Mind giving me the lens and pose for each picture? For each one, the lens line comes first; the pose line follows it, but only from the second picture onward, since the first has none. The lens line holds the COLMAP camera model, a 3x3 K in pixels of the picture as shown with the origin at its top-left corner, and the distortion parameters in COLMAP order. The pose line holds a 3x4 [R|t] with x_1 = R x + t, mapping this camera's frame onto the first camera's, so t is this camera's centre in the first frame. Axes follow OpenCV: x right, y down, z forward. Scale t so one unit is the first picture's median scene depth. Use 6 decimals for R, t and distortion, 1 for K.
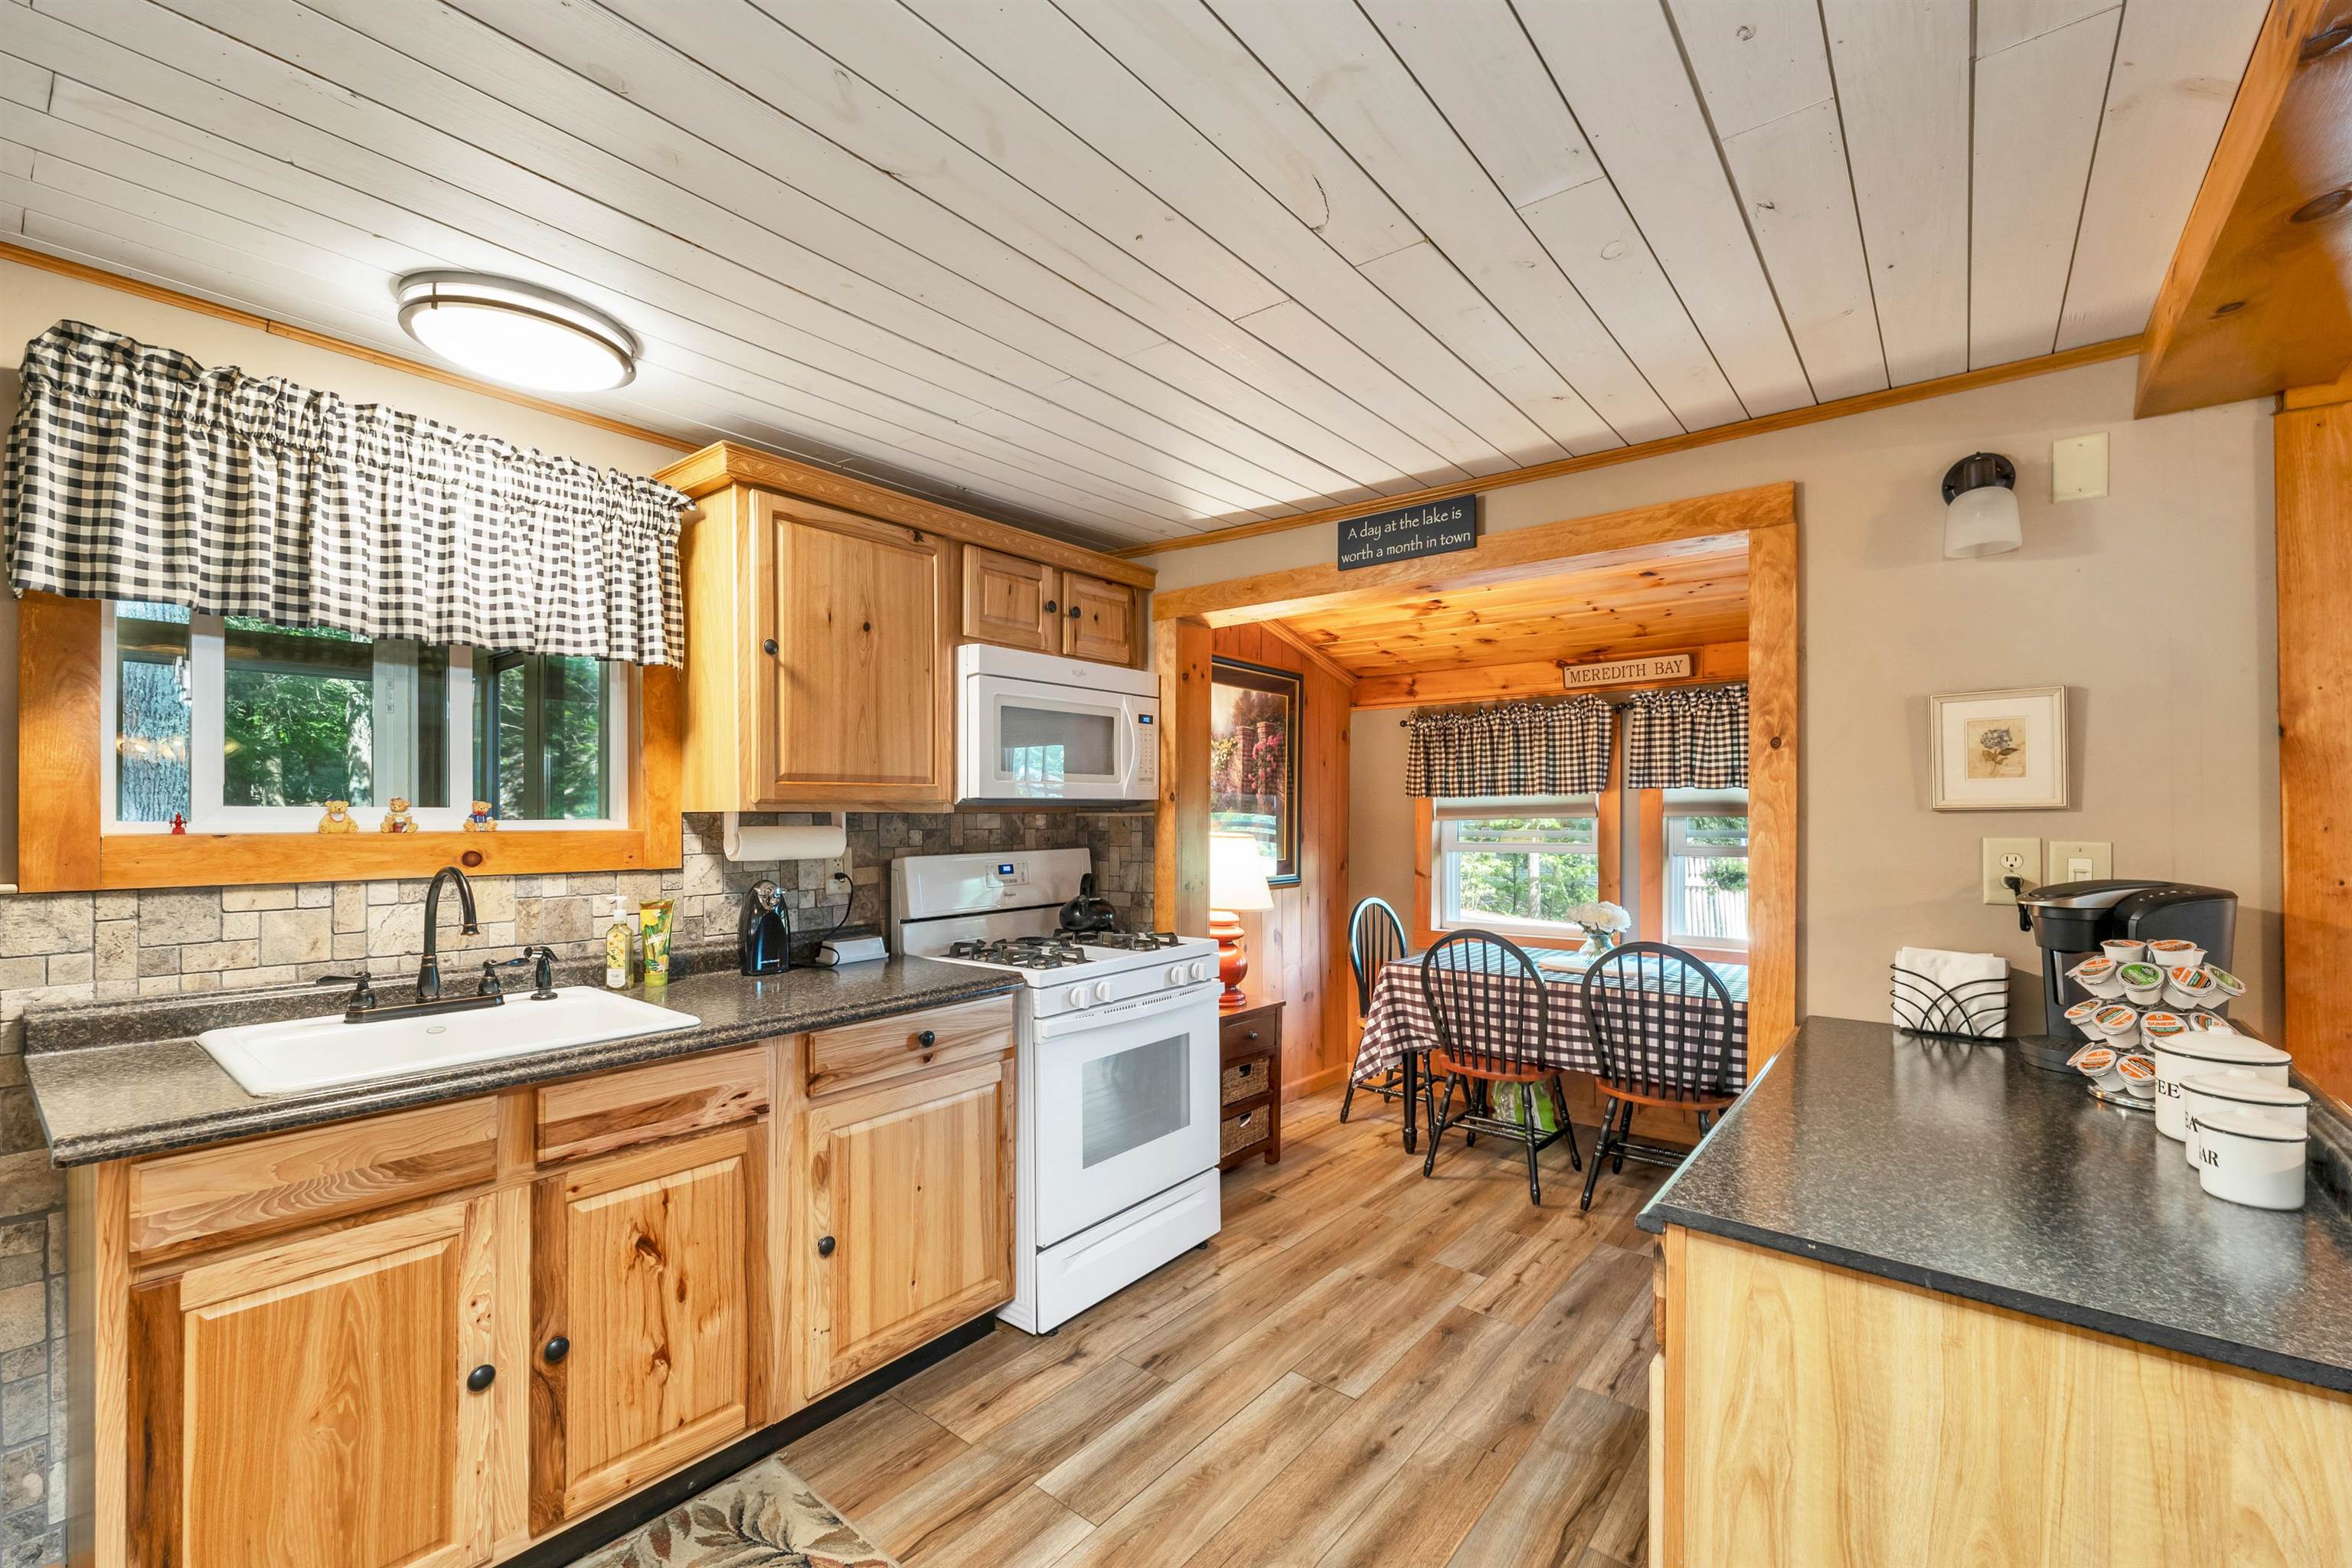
lens RADIAL K [[985.8, 0, 1174.2], [0, 985.8, 822.1], [0, 0, 1]] dist [0.000353, 0.000002]
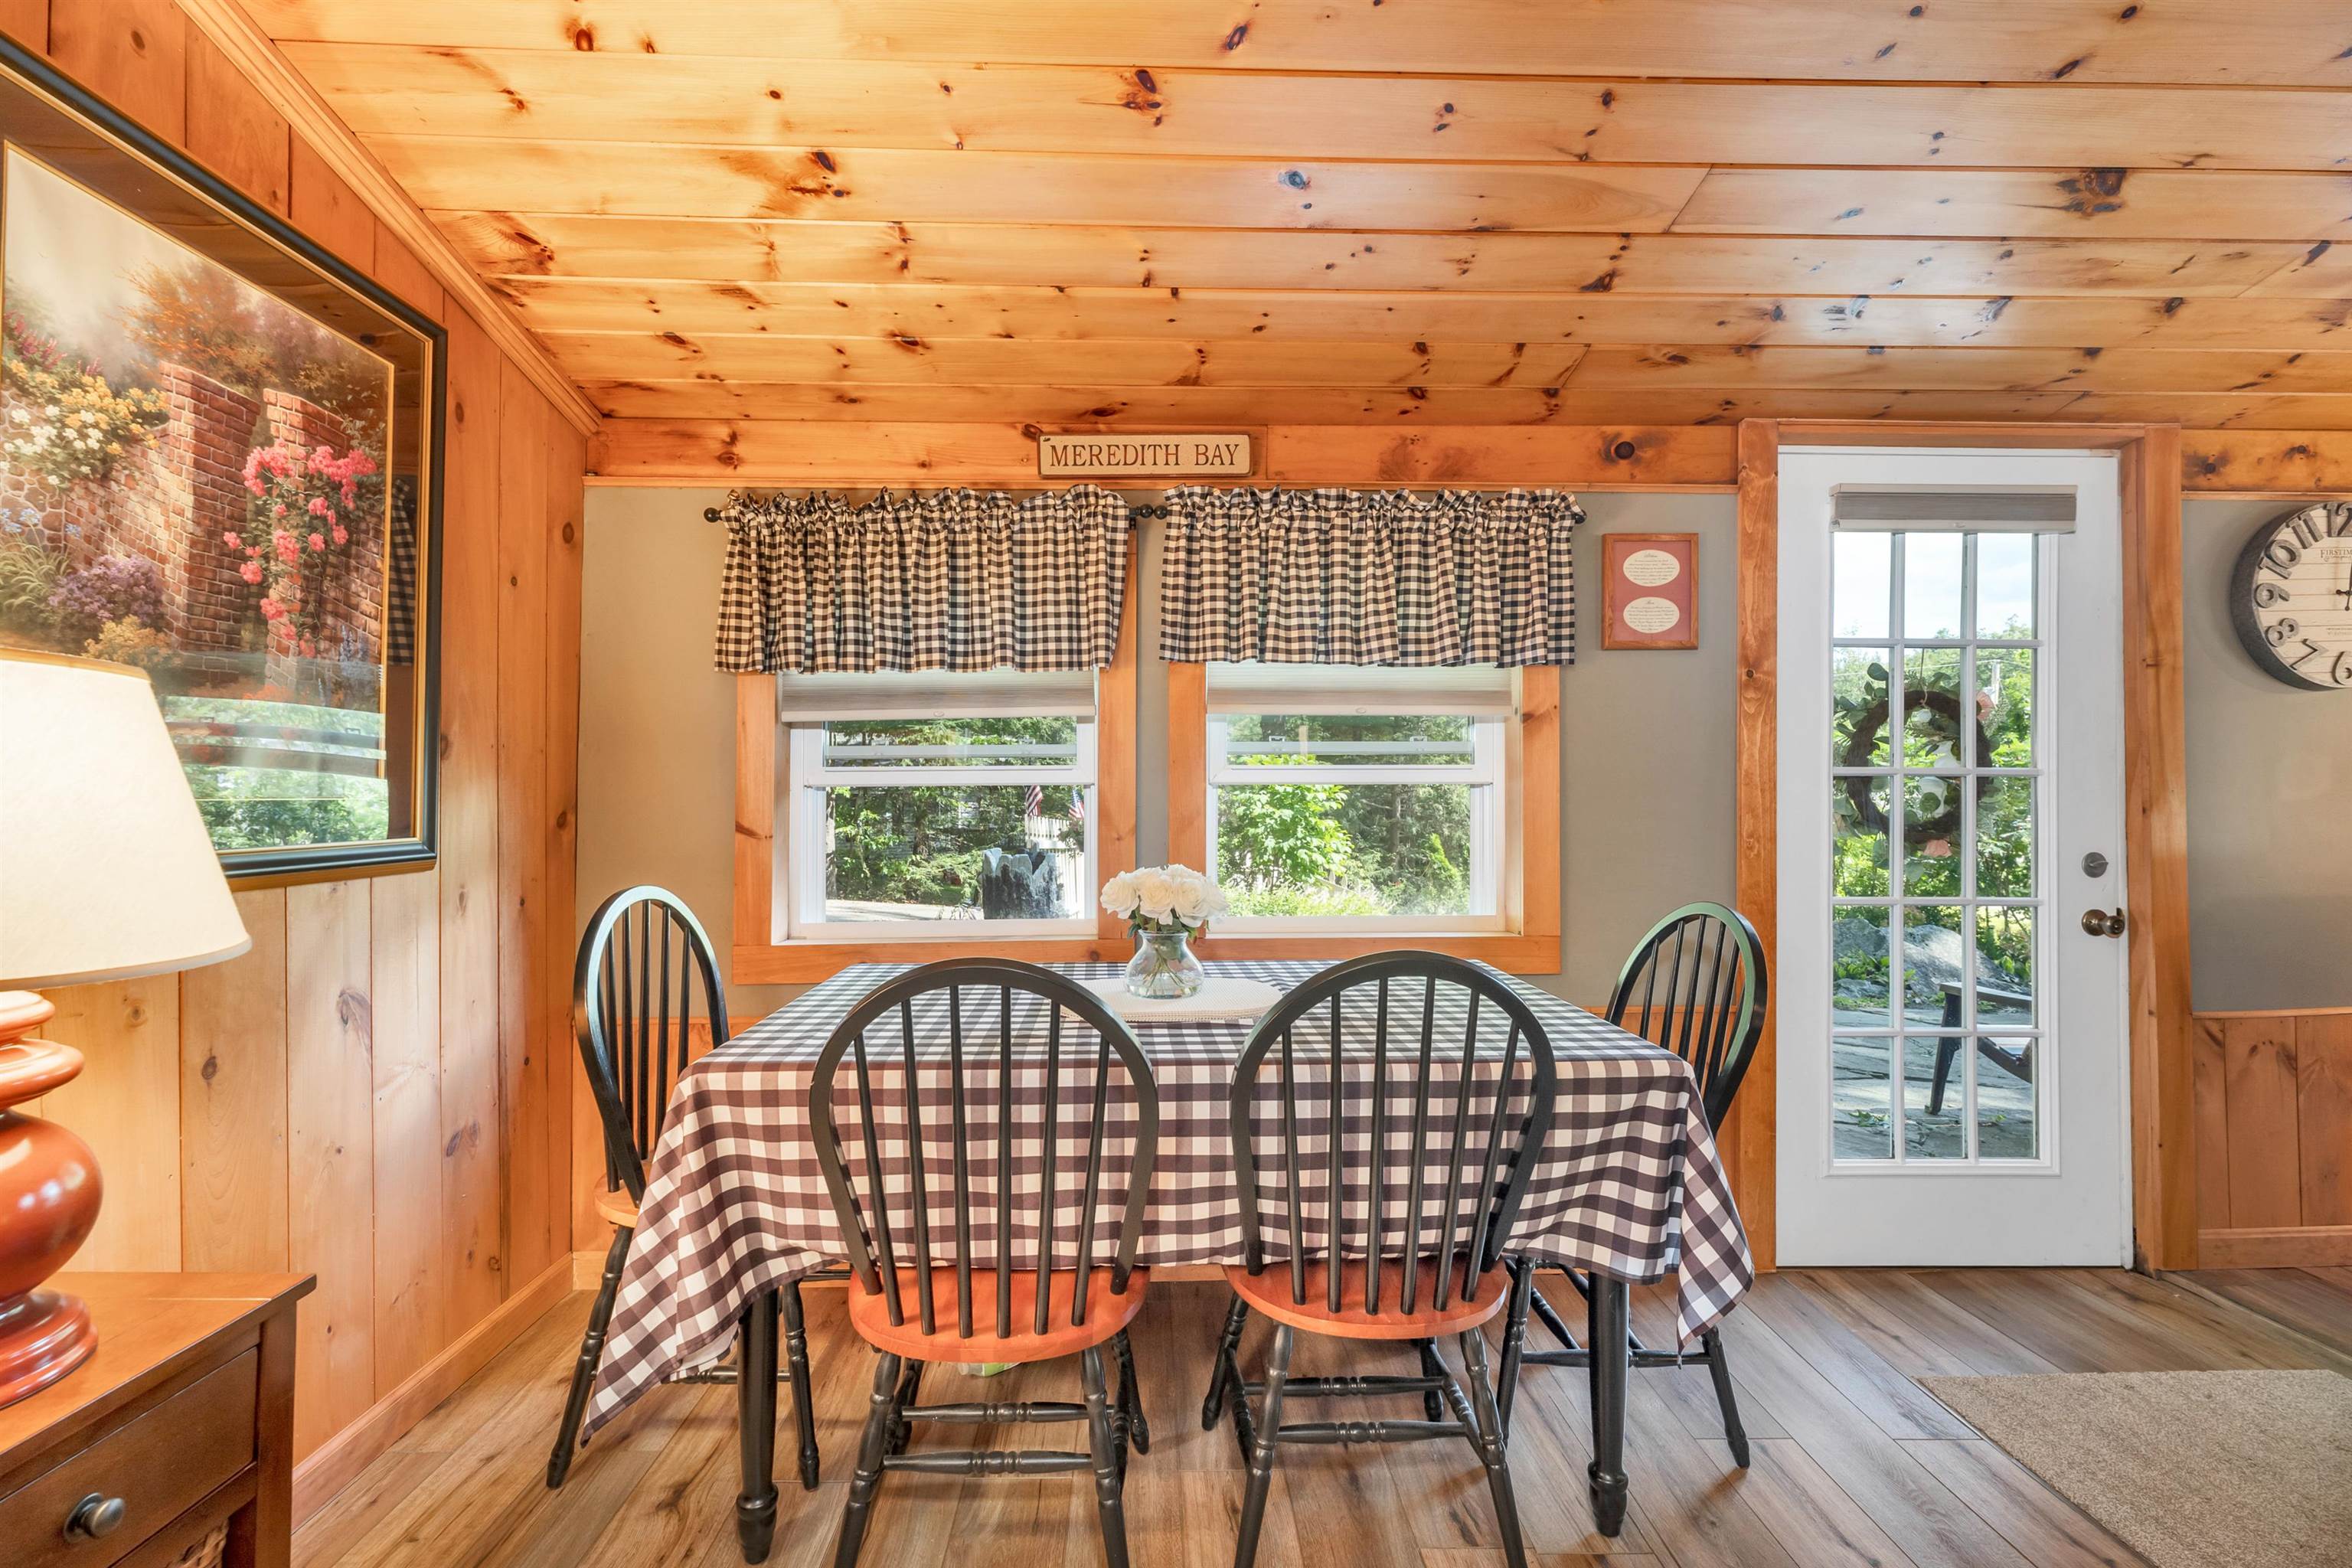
lens RADIAL K [[1007.4, 0, 1182.0], [0, 1007.4, 777.8], [0, 0, 1]] dist [0.001955, 0.000022]
pose [[0.756858, 0.007678, 0.653534, 0.099000], [0.004602, 0.999844, -0.017076, 0.040591], [-0.653563, 0.015932, 0.756704, 0.550037]]
